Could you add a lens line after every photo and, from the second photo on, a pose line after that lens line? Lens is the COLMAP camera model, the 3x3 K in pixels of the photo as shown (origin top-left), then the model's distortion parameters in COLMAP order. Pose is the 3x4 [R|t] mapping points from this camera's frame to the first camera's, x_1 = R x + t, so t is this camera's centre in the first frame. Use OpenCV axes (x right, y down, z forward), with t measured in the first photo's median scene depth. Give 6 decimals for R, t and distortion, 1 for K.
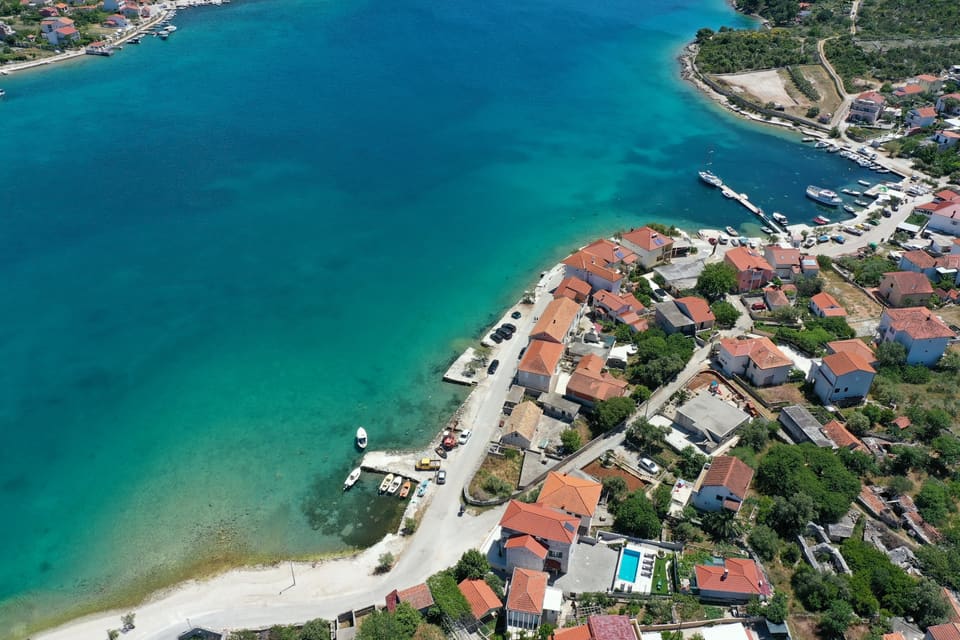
lens RADIAL K [[745.1, 0, 481.9], [0, 745.1, 321.5], [0, 0, 1]] dist [0.009495, -0.003606]
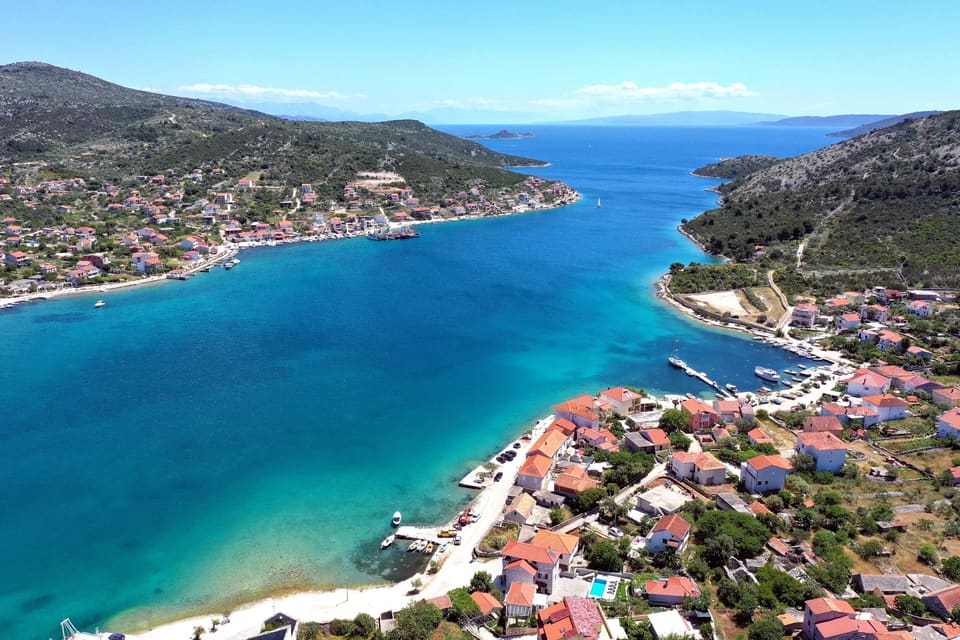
lens RADIAL K [[745.1, 0, 480.7], [0, 745.1, 319.1], [0, 0, 1]] dist [0.009495, -0.003606]
pose [[0.999841, 0.008115, -0.015900, 0.003146], [-0.012790, 0.947024, -0.320908, 0.227770], [0.012454, 0.321060, 0.946977, -0.316279]]
